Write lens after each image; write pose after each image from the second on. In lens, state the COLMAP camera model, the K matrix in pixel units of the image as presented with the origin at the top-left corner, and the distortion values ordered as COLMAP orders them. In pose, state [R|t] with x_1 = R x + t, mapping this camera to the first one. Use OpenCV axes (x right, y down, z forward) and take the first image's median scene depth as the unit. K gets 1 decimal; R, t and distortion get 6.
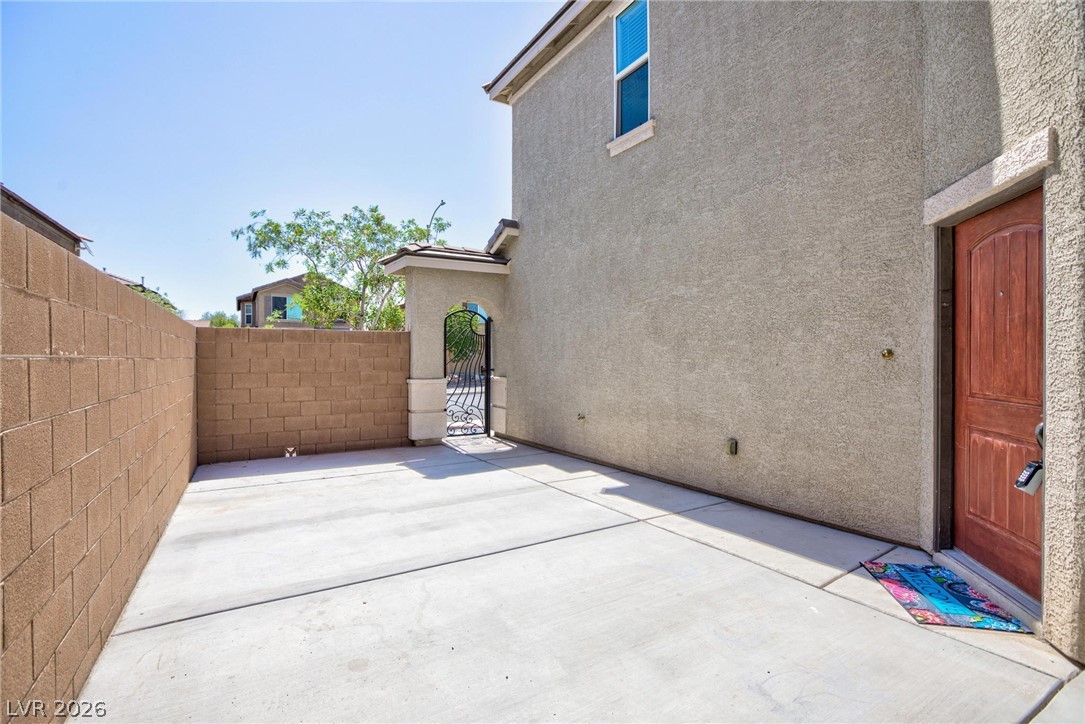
lens RADIAL K [[505.2, 0, 544.3], [0, 505.2, 364.5], [0, 0, 1]] dist [-0.002296, 0.000008]
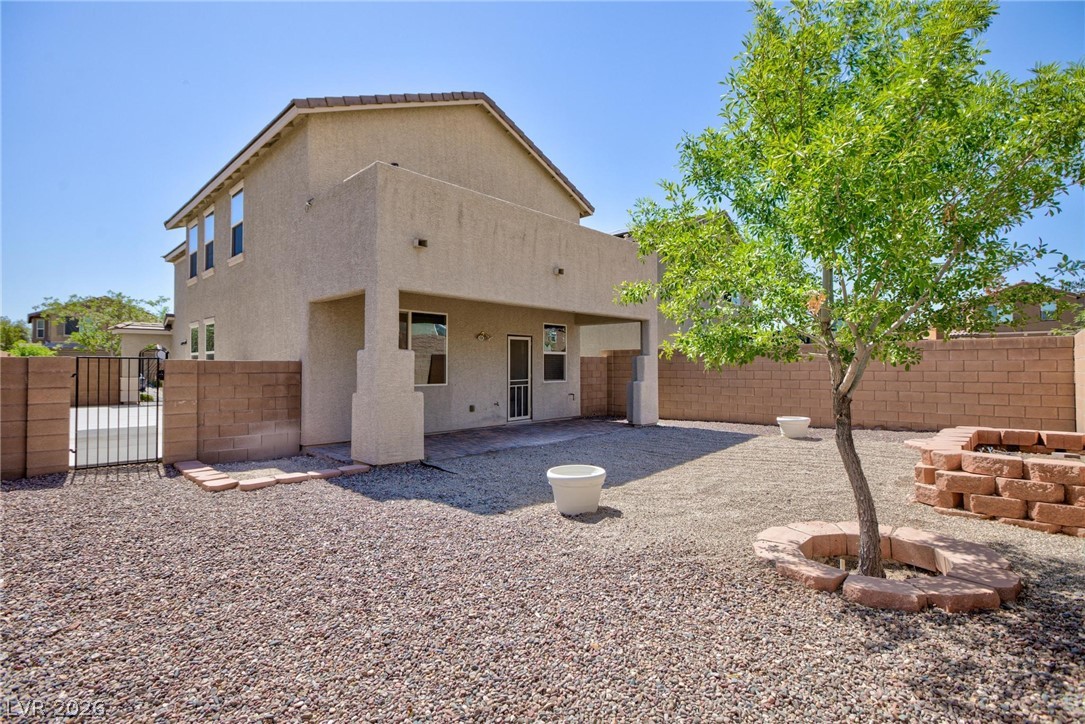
lens RADIAL K [[505.2, 0, 544.3], [0, 505.2, 364.5], [0, 0, 1]] dist [-0.002296, 0.000008]
pose [[0.967182, 0.003001, 0.254069, 1.042682], [0.000275, 0.999917, -0.012858, -0.002405], [-0.254086, 0.012506, 0.967101, -1.798807]]
